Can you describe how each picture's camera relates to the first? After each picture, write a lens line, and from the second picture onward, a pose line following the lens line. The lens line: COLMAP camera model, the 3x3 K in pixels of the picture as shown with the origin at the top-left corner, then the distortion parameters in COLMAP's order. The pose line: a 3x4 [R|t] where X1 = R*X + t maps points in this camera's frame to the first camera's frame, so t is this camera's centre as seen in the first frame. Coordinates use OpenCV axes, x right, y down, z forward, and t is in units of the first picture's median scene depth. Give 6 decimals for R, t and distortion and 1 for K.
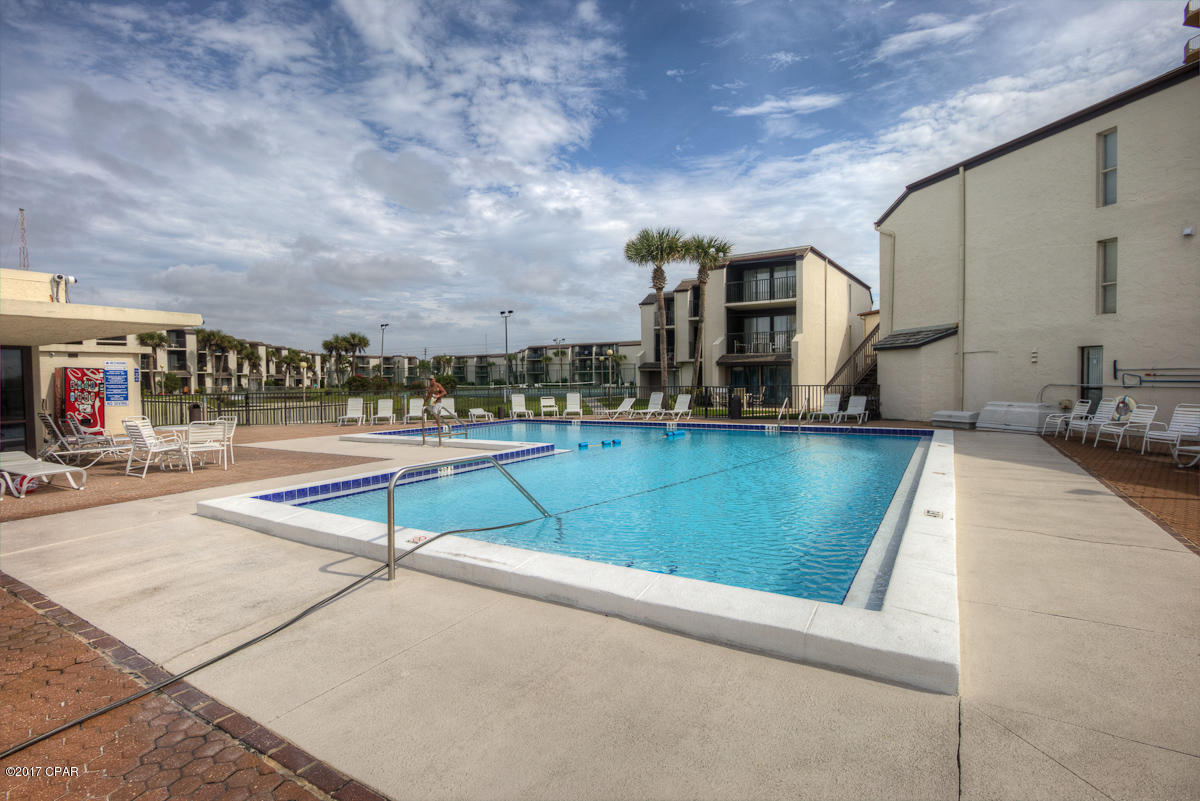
lens RADIAL K [[580.0, 0, 642.9], [0, 580.0, 406.9], [0, 0, 1]] dist [-0.013832, -0.001028]
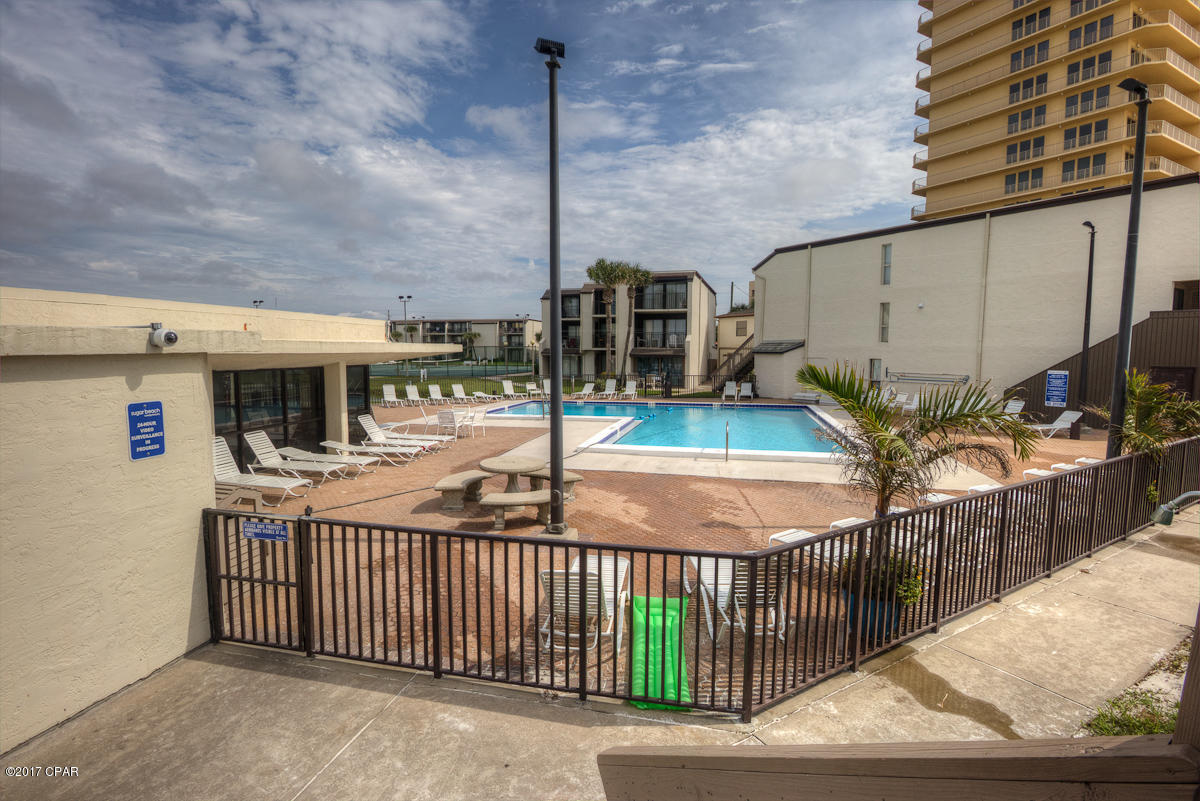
lens RADIAL K [[580.0, 0, 612.5], [0, 580.0, 410.0], [0, 0, 1]] dist [-0.013832, -0.001028]
pose [[0.950050, -0.022061, 0.311317, -0.346464], [0.002517, 0.998008, 0.063039, -0.033092], [-0.312088, -0.059107, 0.948213, -0.294101]]
